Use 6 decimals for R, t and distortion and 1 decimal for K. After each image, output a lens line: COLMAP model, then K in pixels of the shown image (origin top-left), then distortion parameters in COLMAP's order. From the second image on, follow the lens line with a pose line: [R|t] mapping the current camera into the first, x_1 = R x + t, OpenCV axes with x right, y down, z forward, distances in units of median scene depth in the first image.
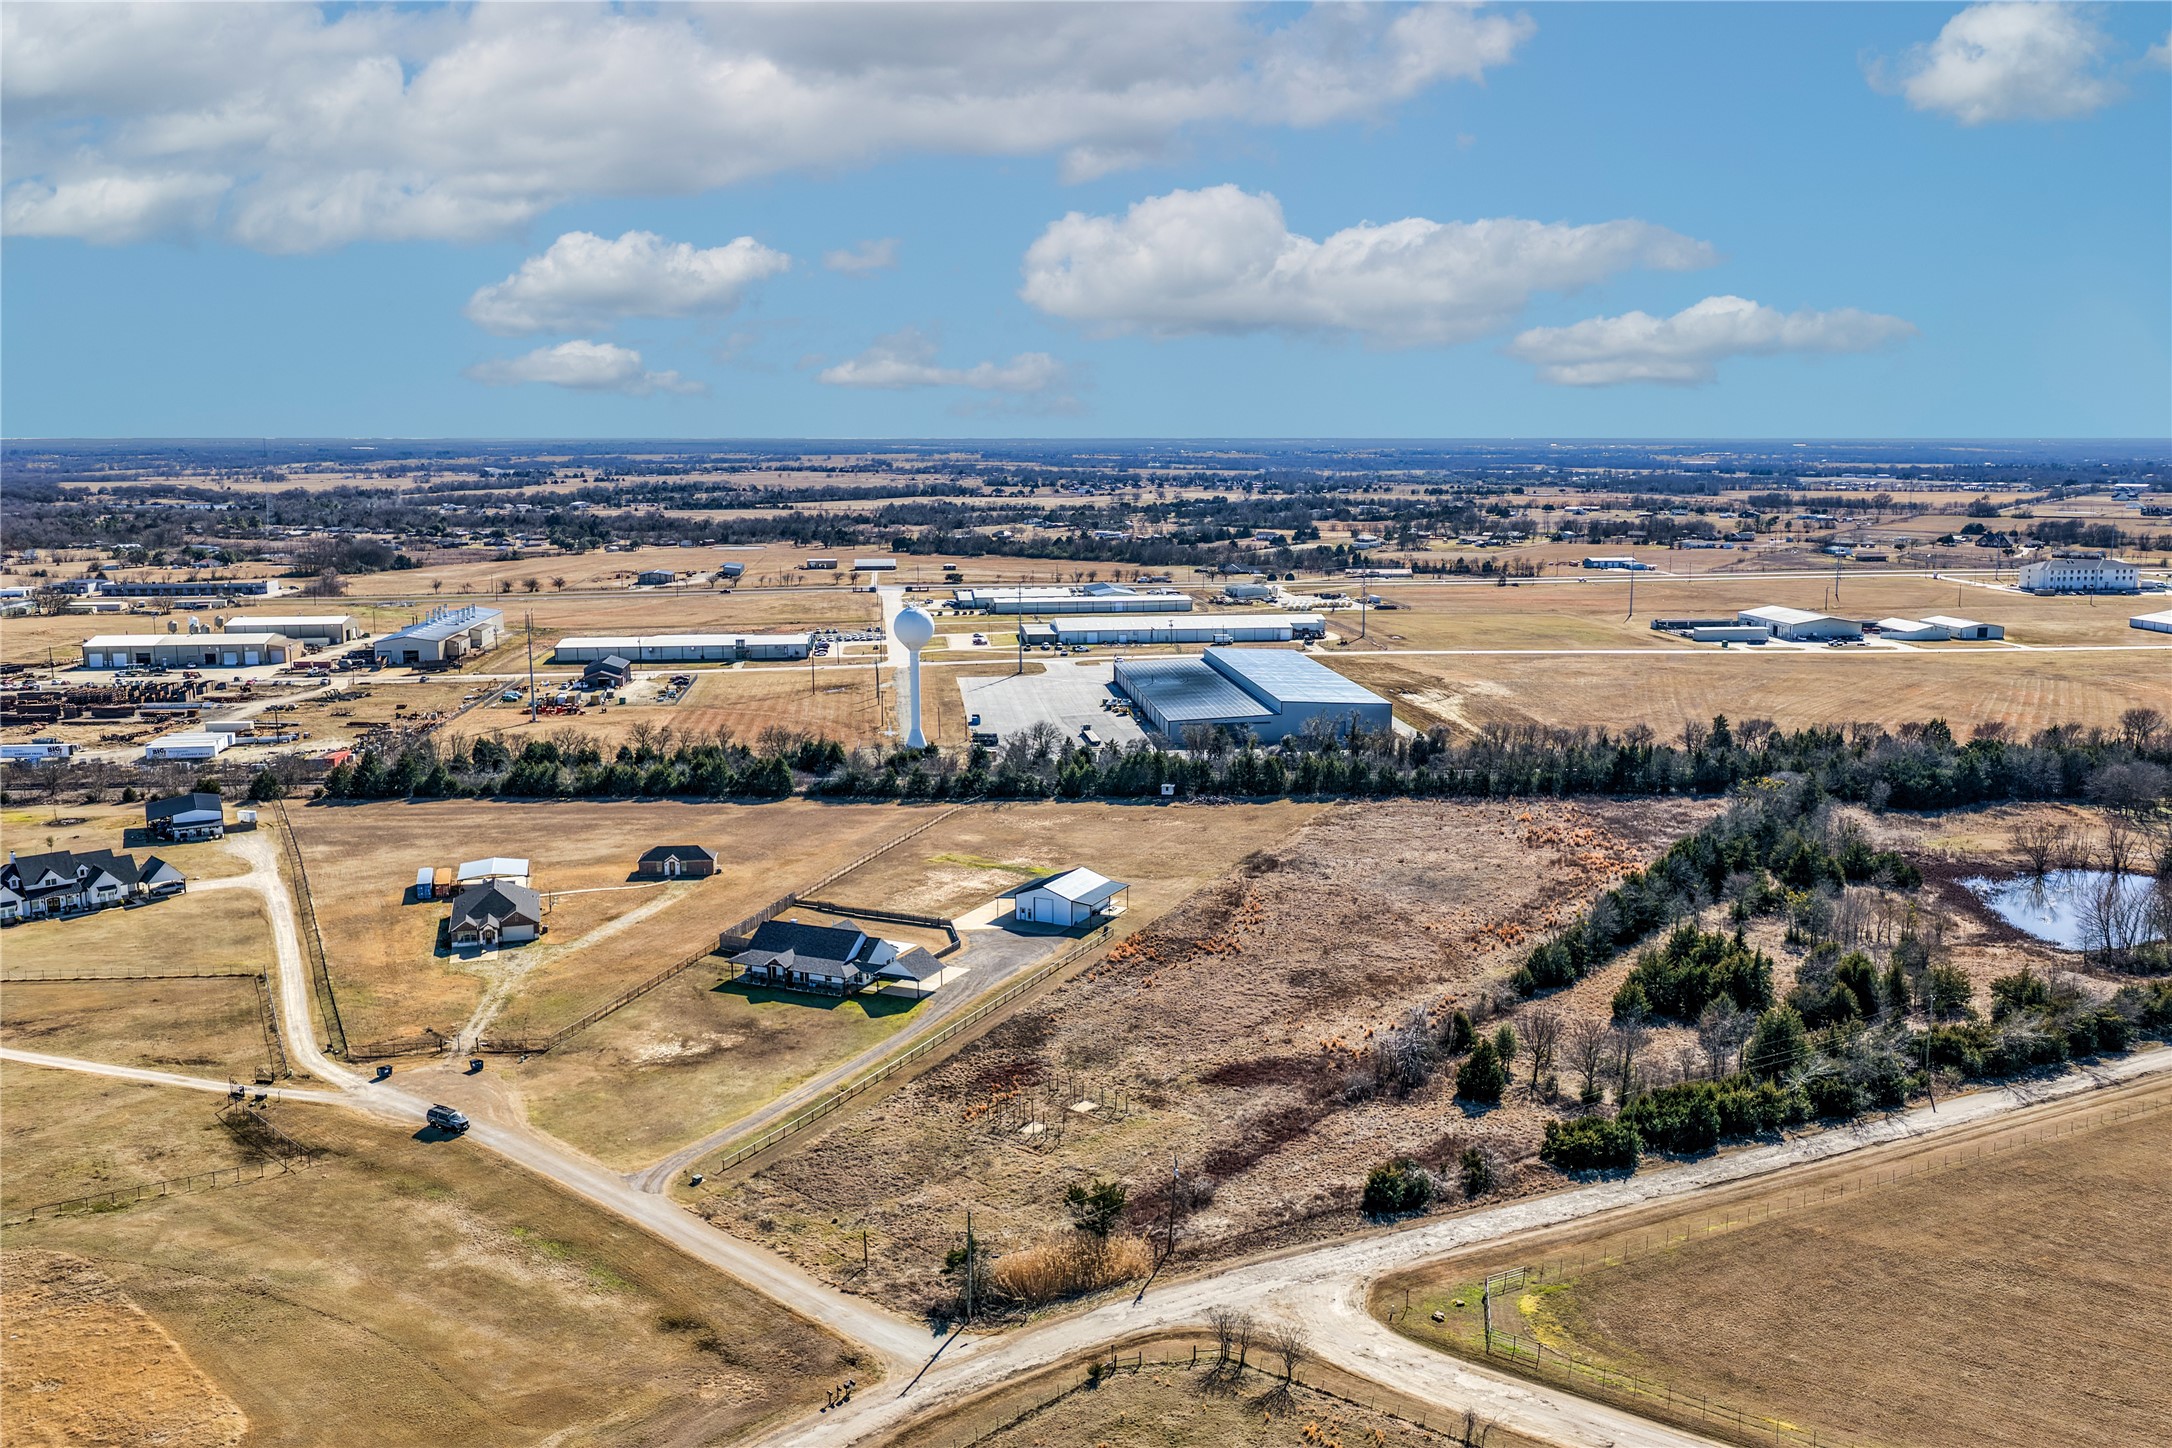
lens RADIAL K [[1821.8, 0, 1108.9], [0, 1821.8, 722.5], [0, 0, 1]] dist [-0.006548, 0.009660]
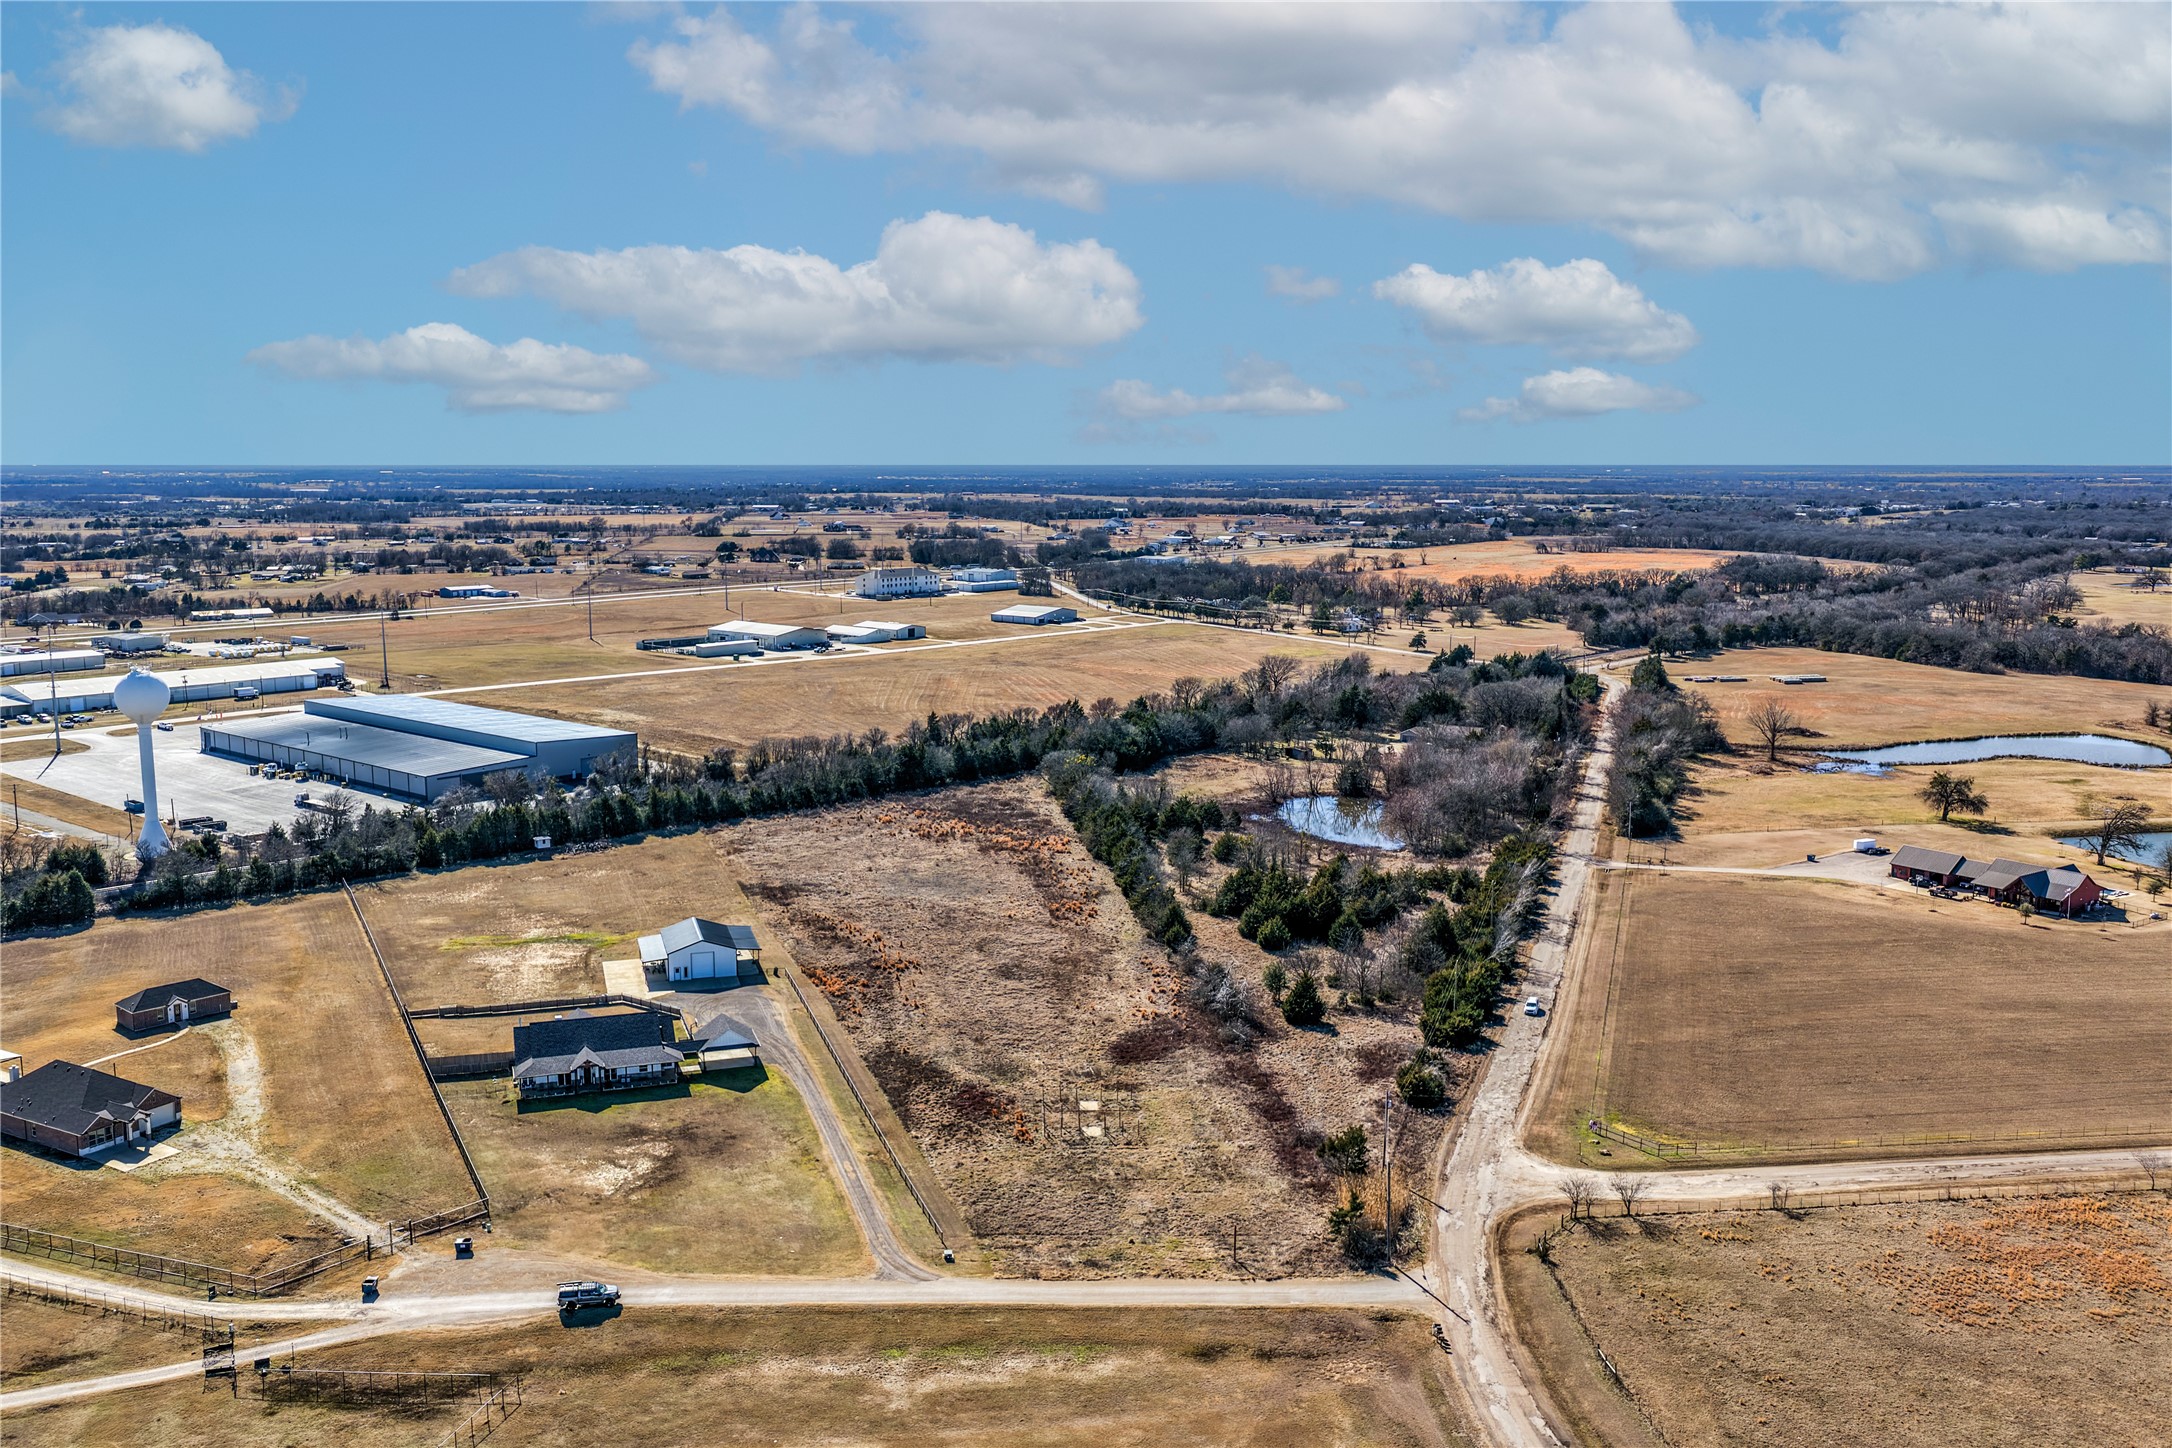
lens RADIAL K [[1821.8, 0, 1108.9], [0, 1821.8, 722.5], [0, 0, 1]] dist [-0.006548, 0.009660]
pose [[0.725786, -0.095273, 0.681291, -0.385170], [0.105081, 0.994095, 0.027072, -0.018809], [-0.679847, 0.051942, 0.731512, 0.121216]]
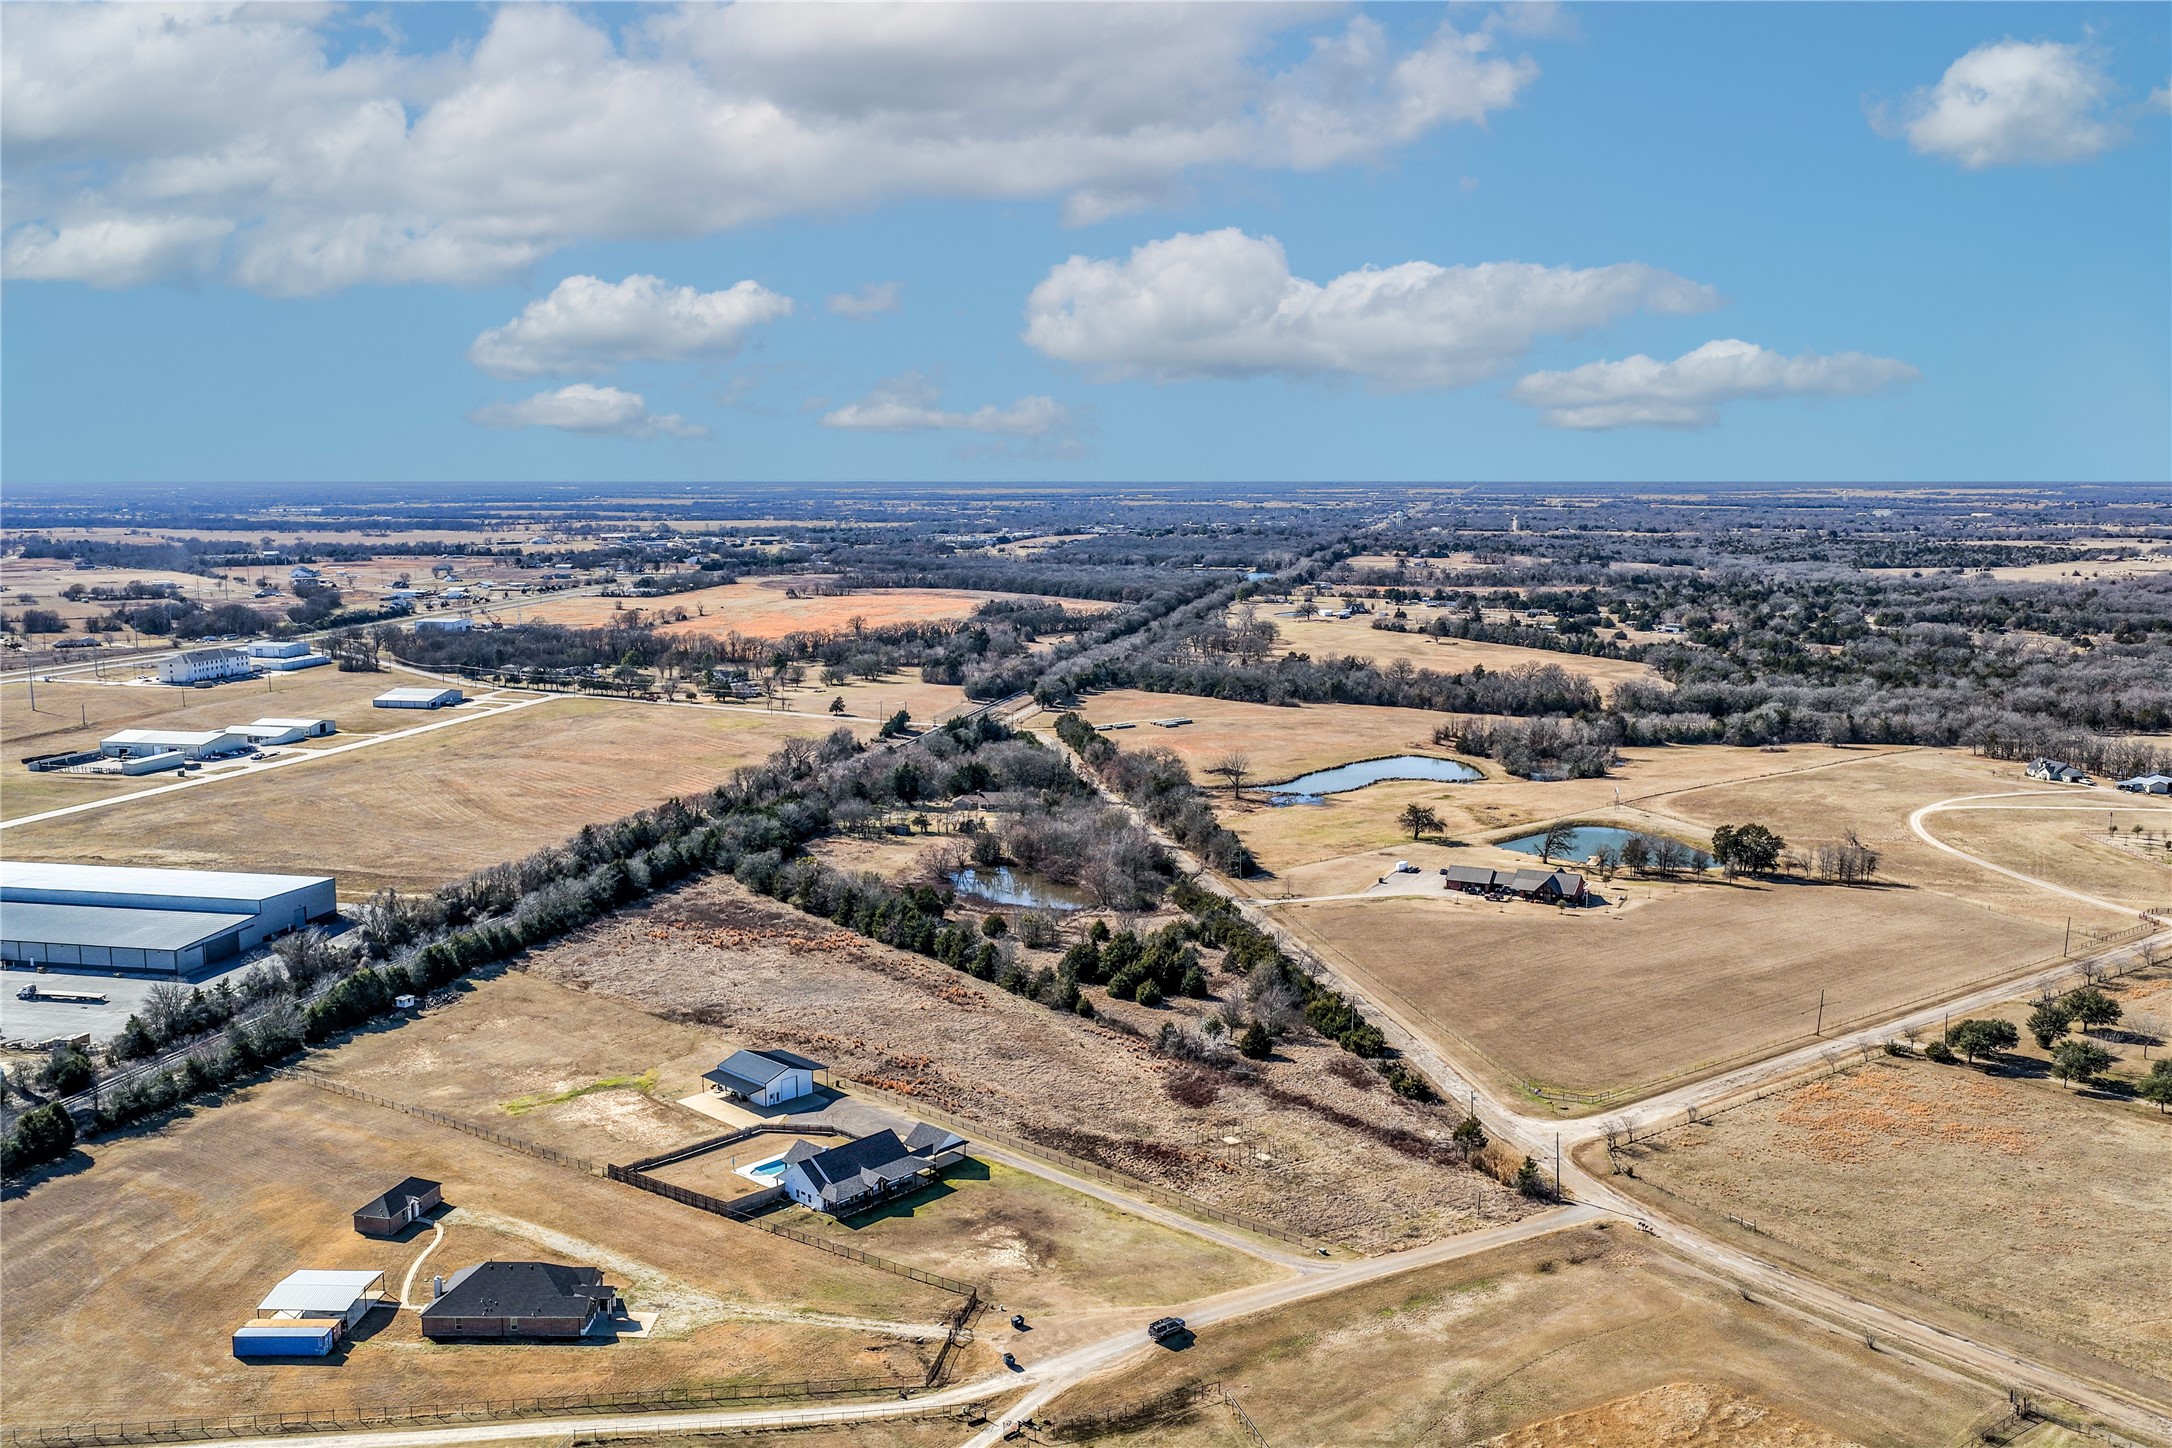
lens RADIAL K [[1821.8, 0, 1108.9], [0, 1821.8, 722.5], [0, 0, 1]] dist [-0.006548, 0.009660]
pose [[0.299848, -0.128054, 0.945354, -0.738597], [0.148033, 0.985193, 0.086497, -0.134734], [-0.942432, 0.114007, 0.314364, 0.337792]]
